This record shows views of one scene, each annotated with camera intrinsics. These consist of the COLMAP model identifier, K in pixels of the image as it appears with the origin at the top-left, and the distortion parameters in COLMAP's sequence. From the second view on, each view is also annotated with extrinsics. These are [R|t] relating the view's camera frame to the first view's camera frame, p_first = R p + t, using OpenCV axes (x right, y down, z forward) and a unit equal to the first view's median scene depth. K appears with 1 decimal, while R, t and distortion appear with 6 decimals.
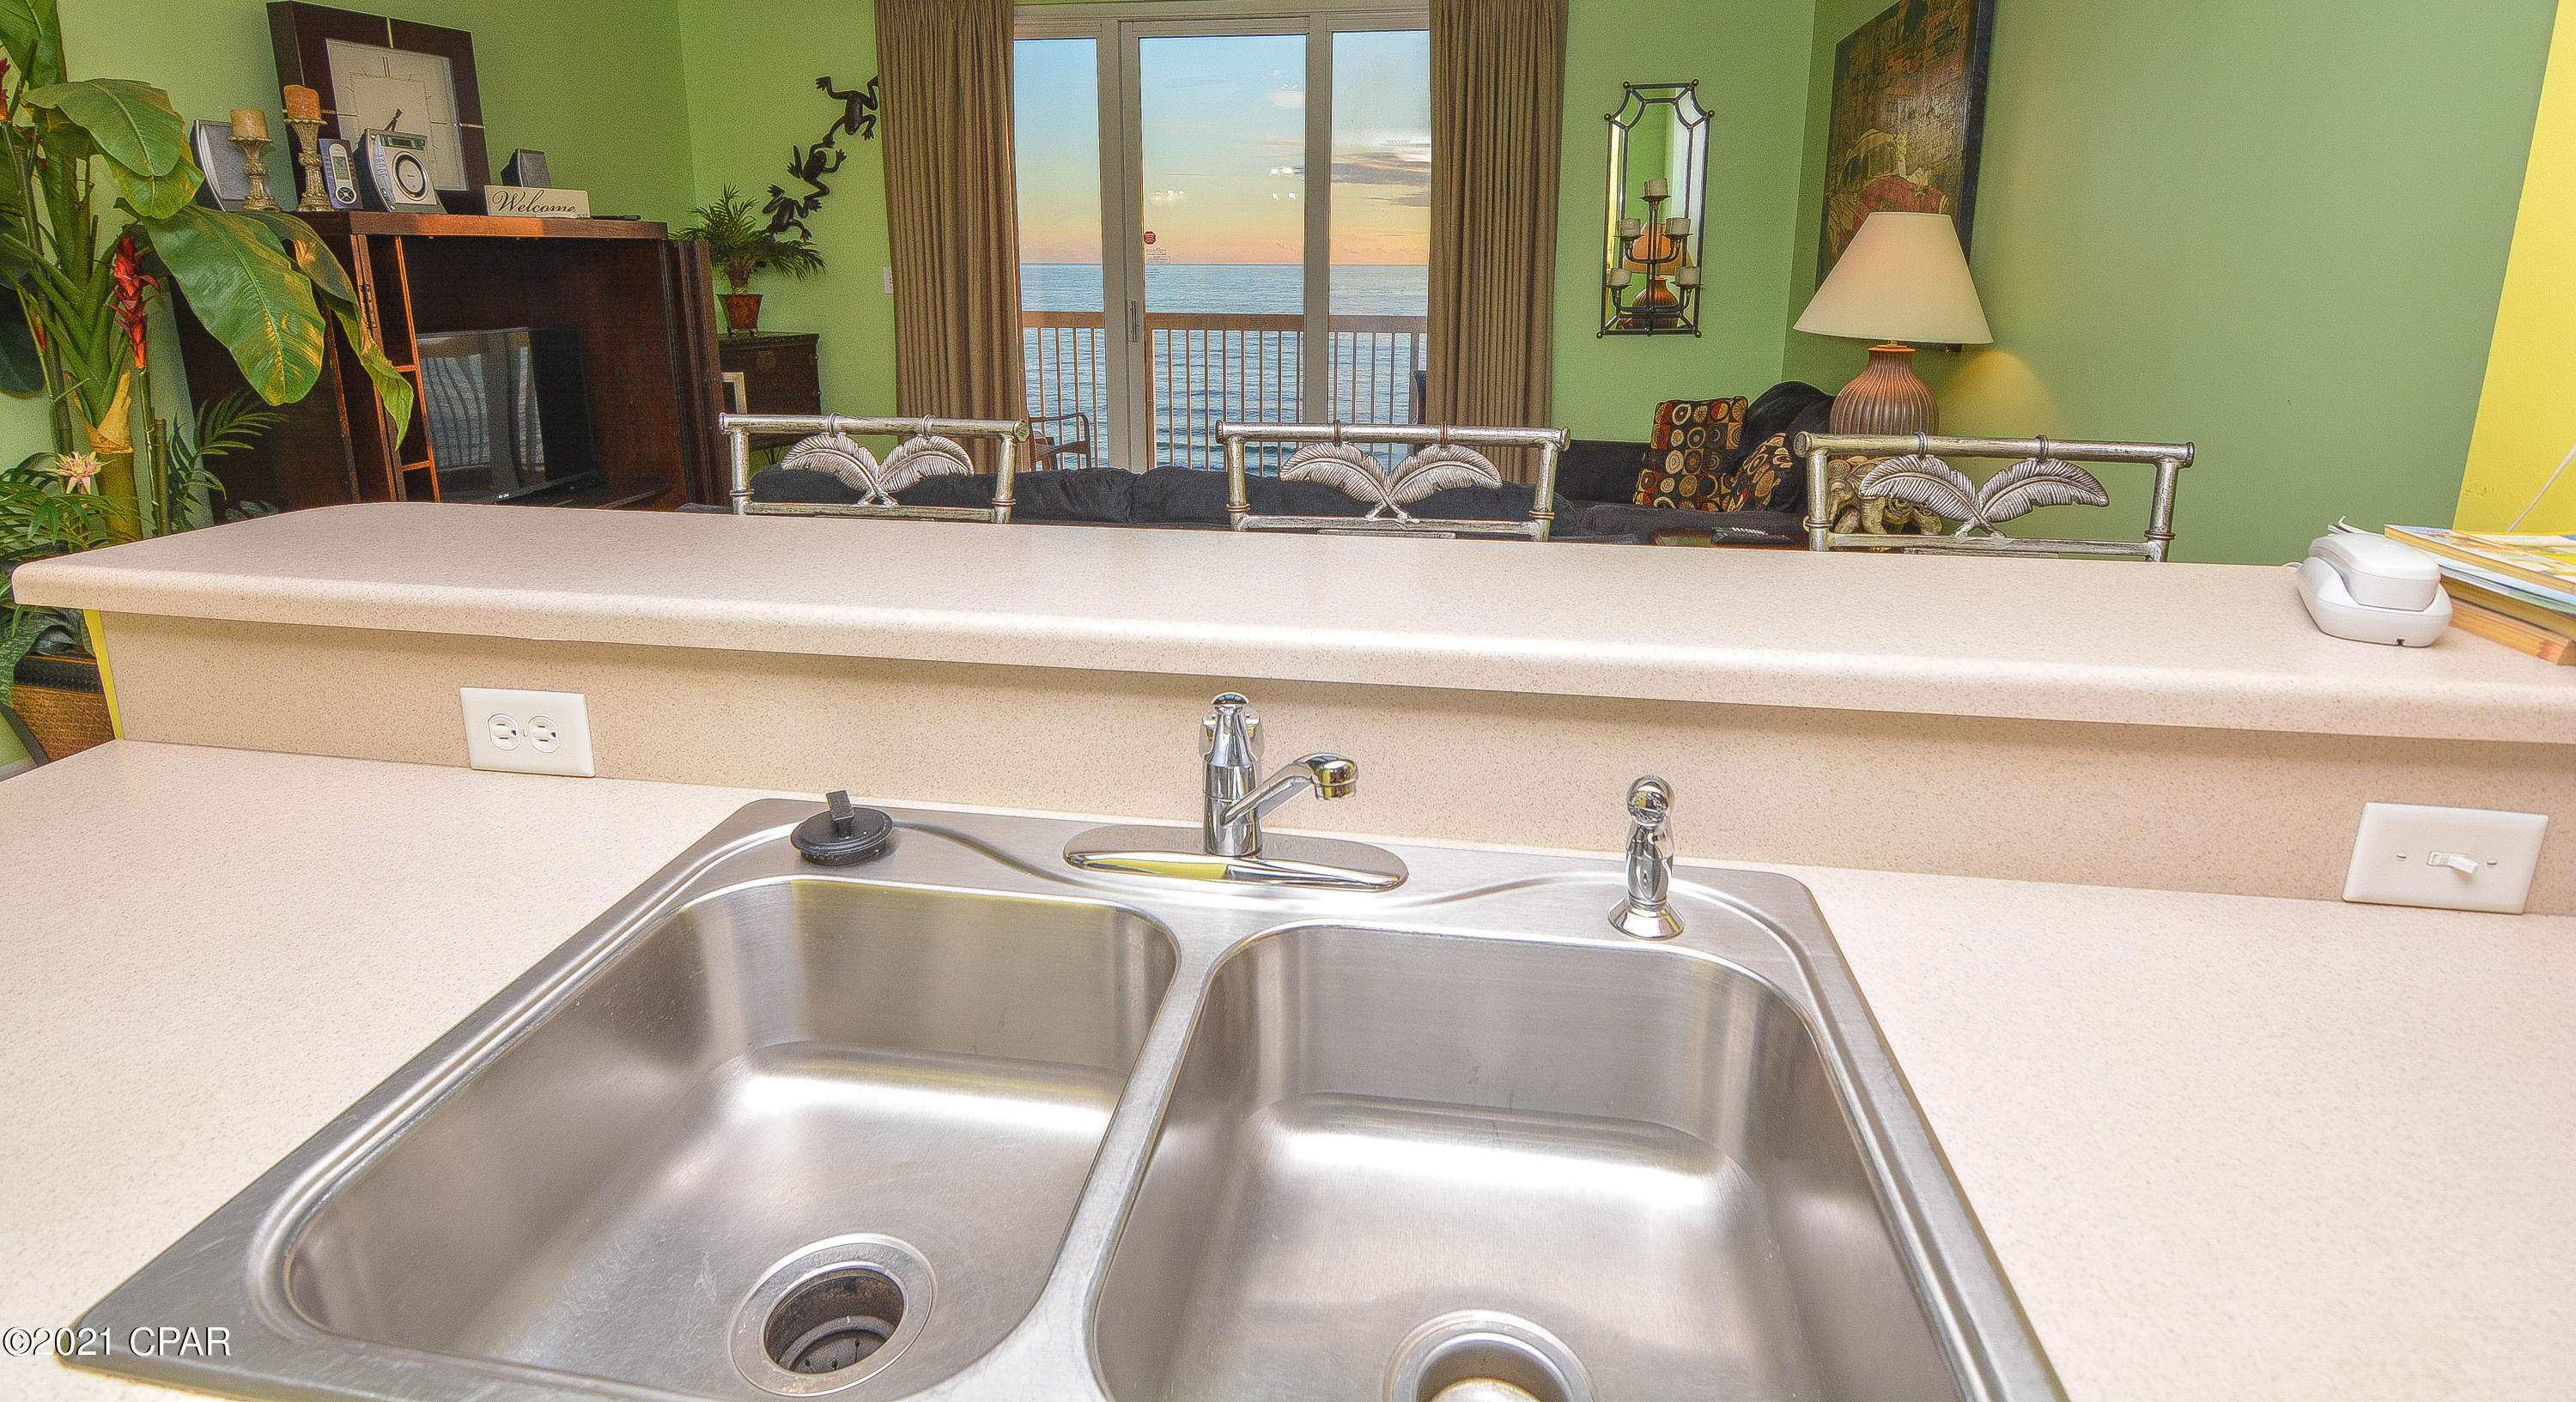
lens RADIAL K [[1305.3, 0, 1269.8], [0, 1305.3, 549.3], [0, 0, 1]] dist [-0.001382, -0.000089]
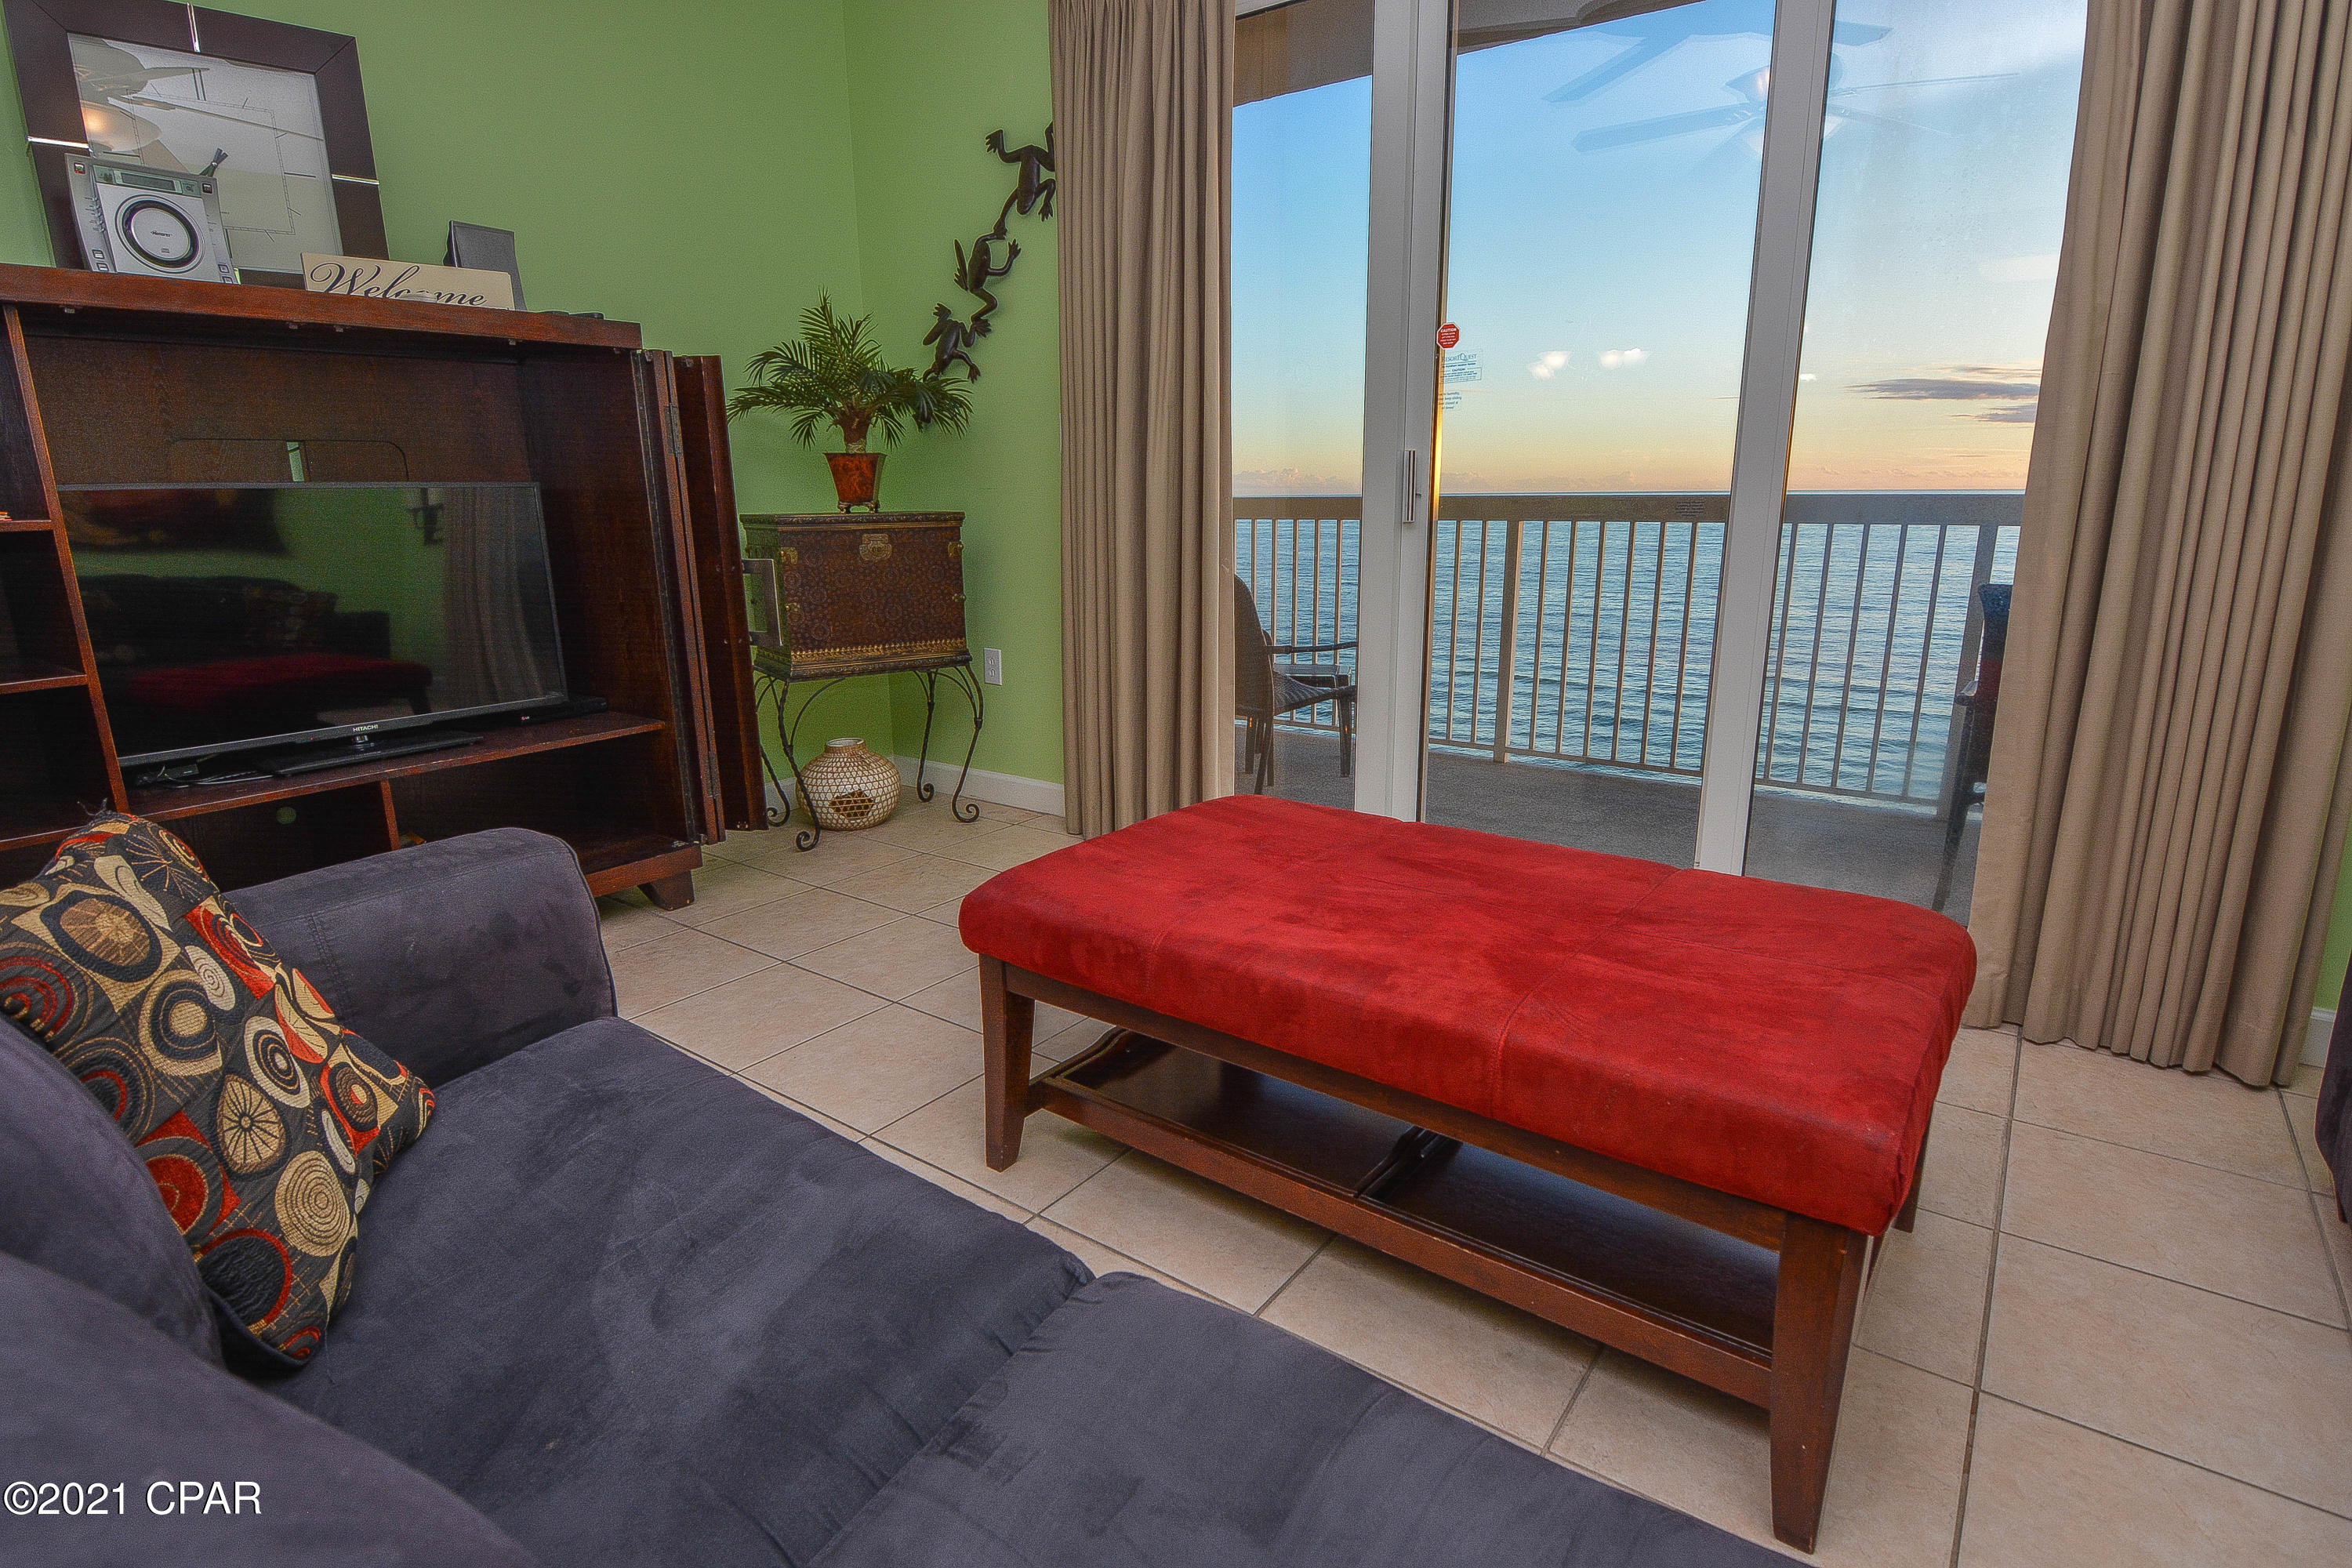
lens RADIAL K [[1188.0, 0, 1176.0], [0, 1188.0, 784.0], [0, 0, 1]] dist [-0.000393, -0.013239]
pose [[0.881418, 0.099676, -0.461700, 0.064414], [-0.092522, 0.994979, 0.038175, -0.059609], [0.463187, 0.009069, 0.886214, 0.528656]]
